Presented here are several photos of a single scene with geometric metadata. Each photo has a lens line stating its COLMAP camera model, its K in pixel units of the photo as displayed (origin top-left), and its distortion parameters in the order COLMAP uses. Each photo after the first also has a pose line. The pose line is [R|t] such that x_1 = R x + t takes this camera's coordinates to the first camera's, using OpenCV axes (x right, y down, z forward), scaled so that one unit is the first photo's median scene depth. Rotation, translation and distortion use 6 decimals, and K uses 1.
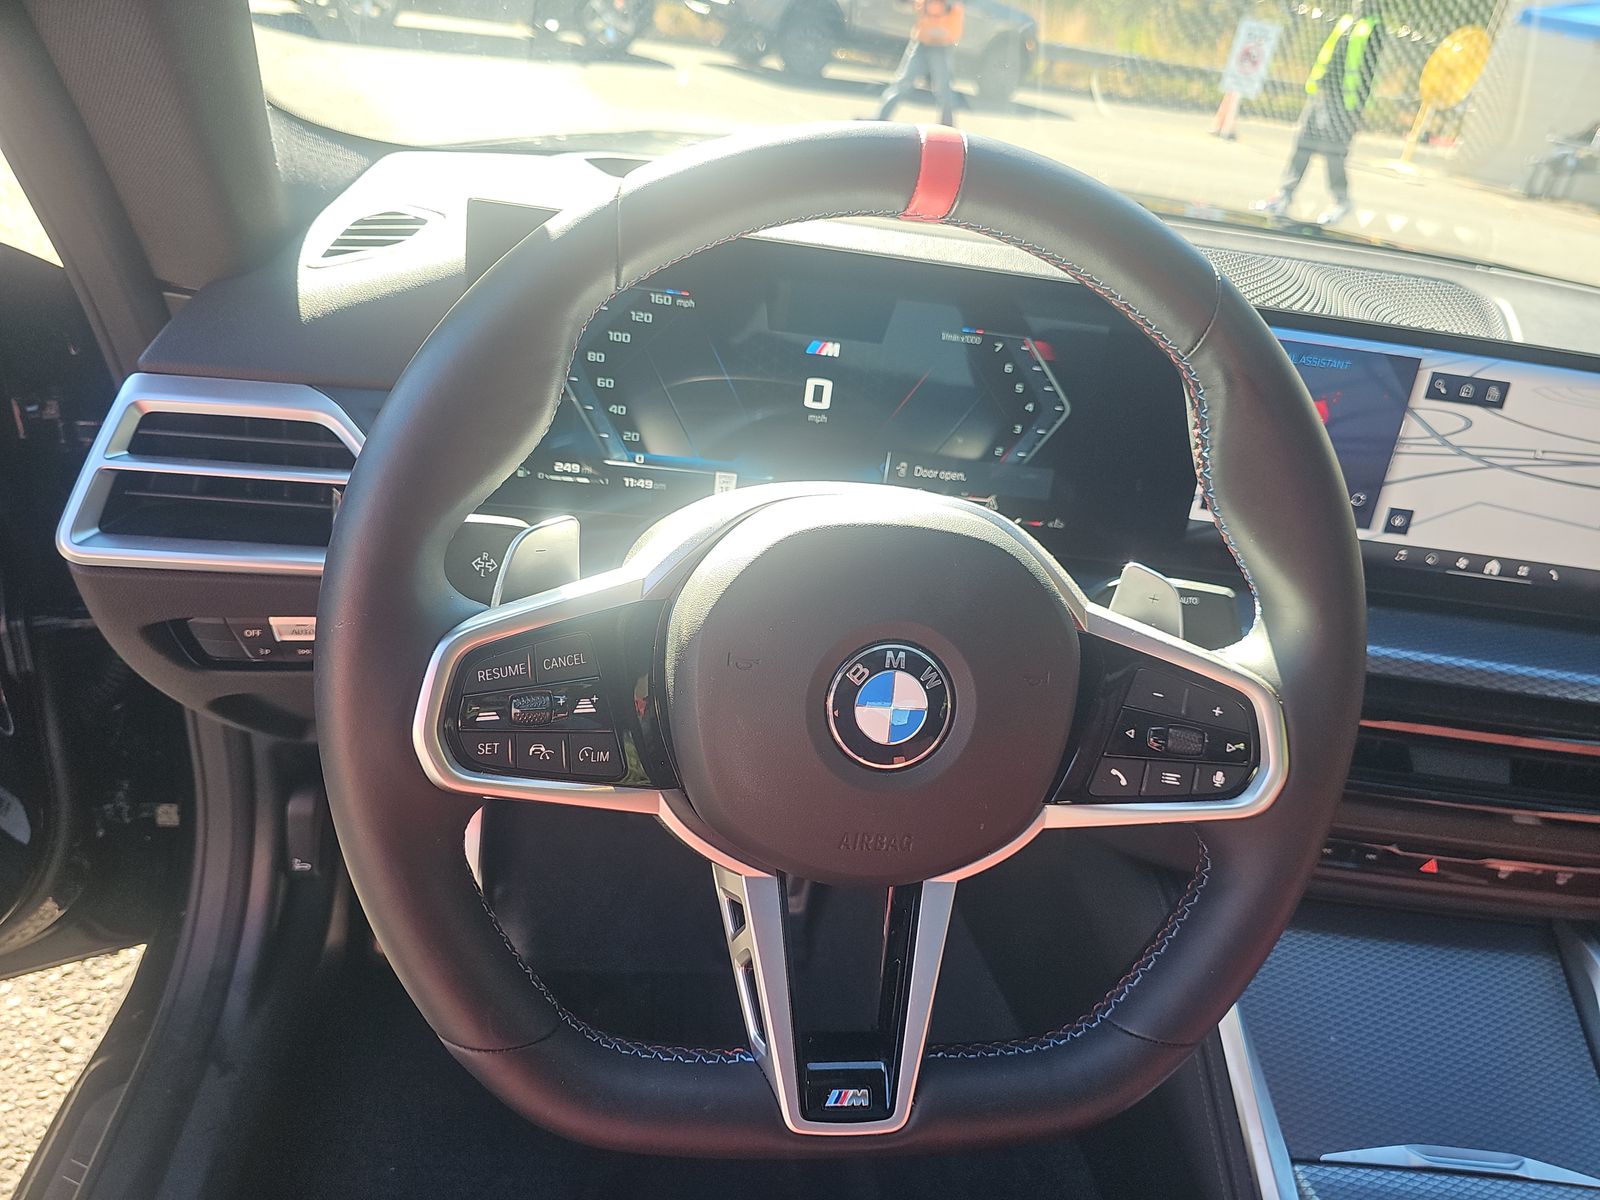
lens RADIAL K [[1034.5, 0, 794.6], [0, 1034.5, 603.0], [0, 0, 1]] dist [-0.002641, -0.023788]
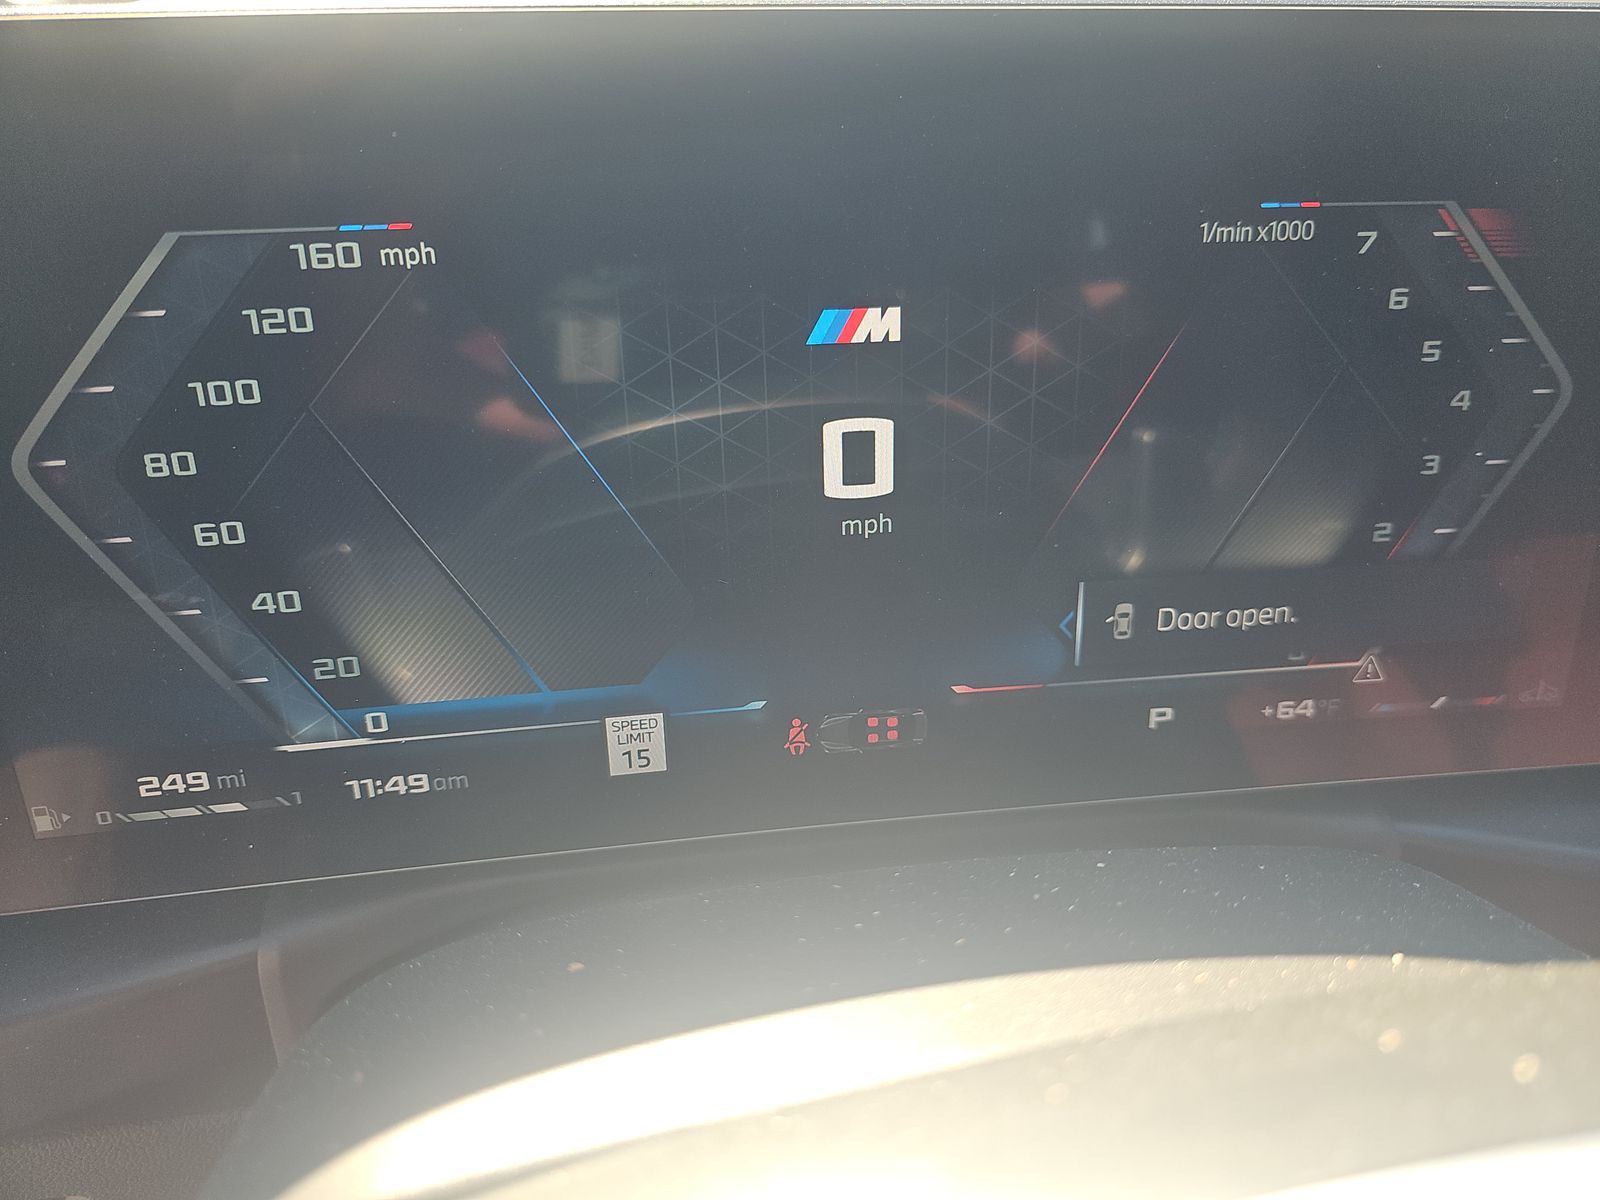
lens RADIAL K [[1034.5, 0, 804.0], [0, 1034.5, 587.5], [0, 0, 1]] dist [-0.002641, -0.023788]
pose [[0.988019, -0.137765, -0.069568, 0.022553], [0.139712, 0.989903, 0.023924, -0.168458], [0.065570, -0.033357, 0.997290, 0.645811]]
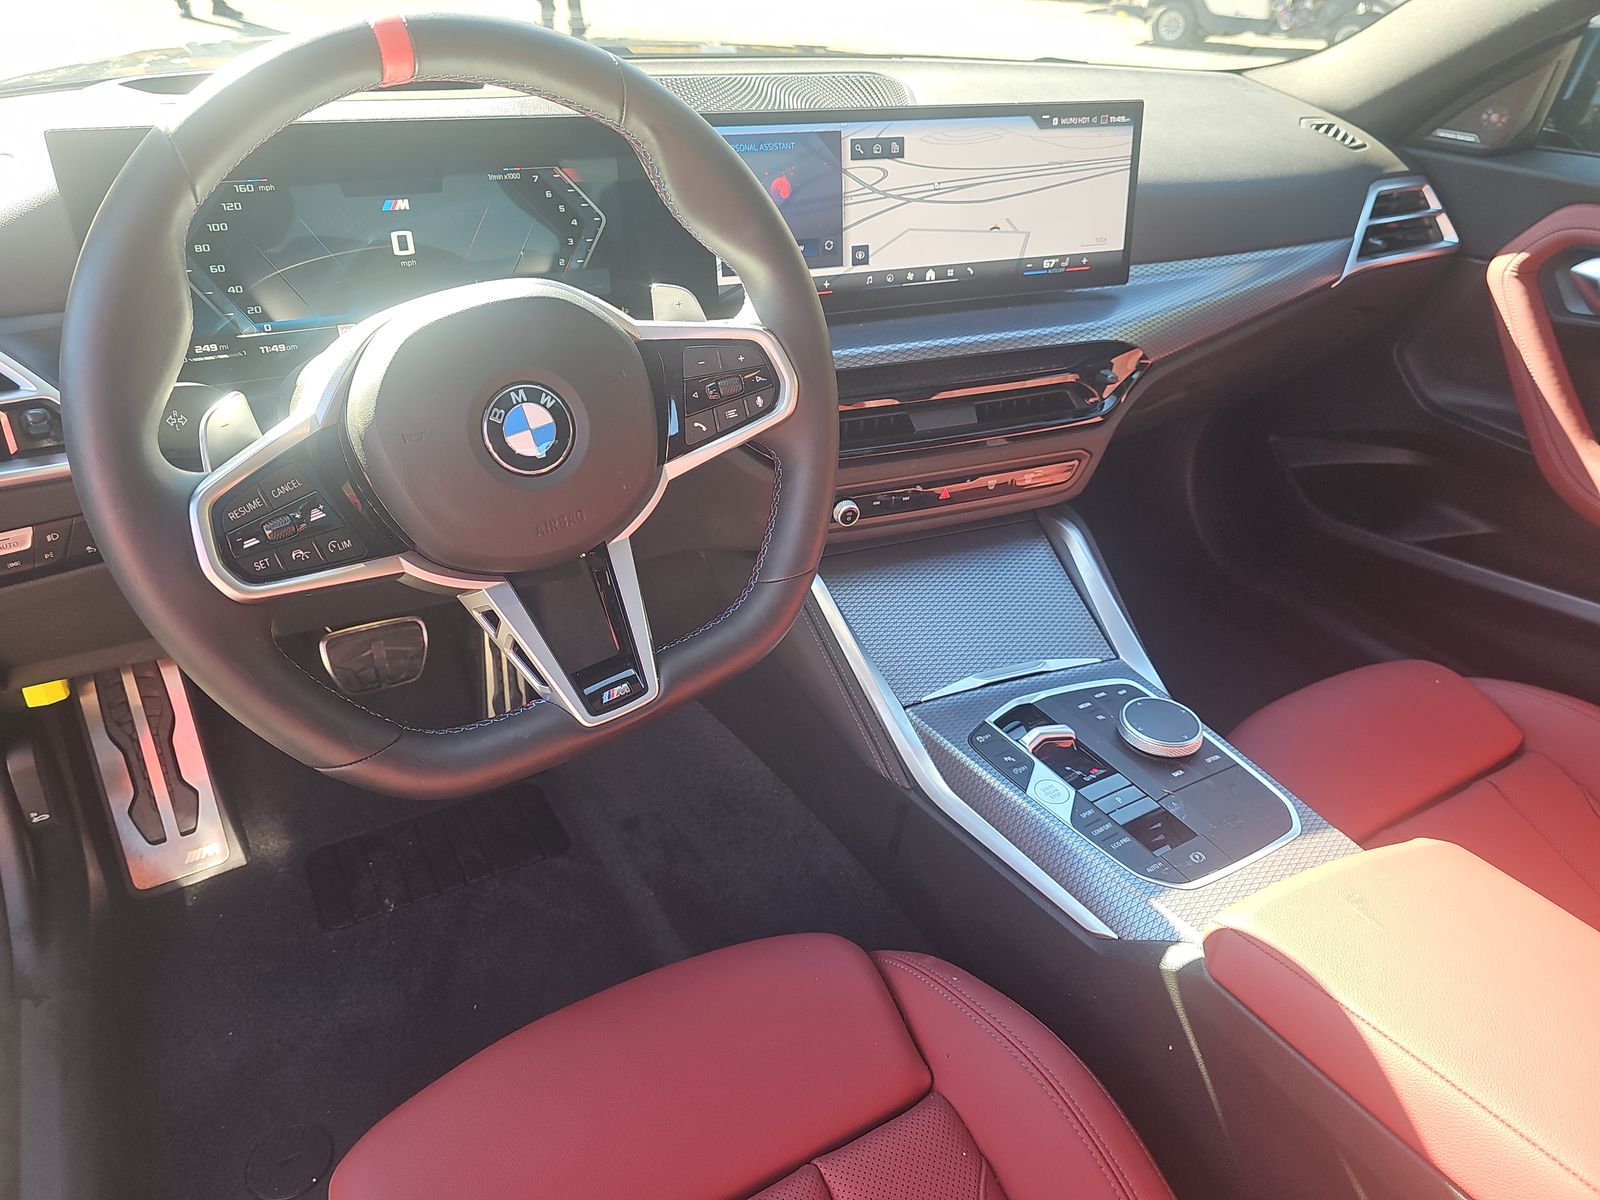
lens RADIAL K [[1034.5, 0, 775.6], [0, 1034.5, 582.8], [0, 0, 1]] dist [-0.002641, -0.023788]
pose [[0.909997, -0.294713, 0.291632, -0.049566], [0.266357, 0.954580, 0.133534, 0.133159], [-0.317740, -0.043837, 0.947164, -0.309119]]
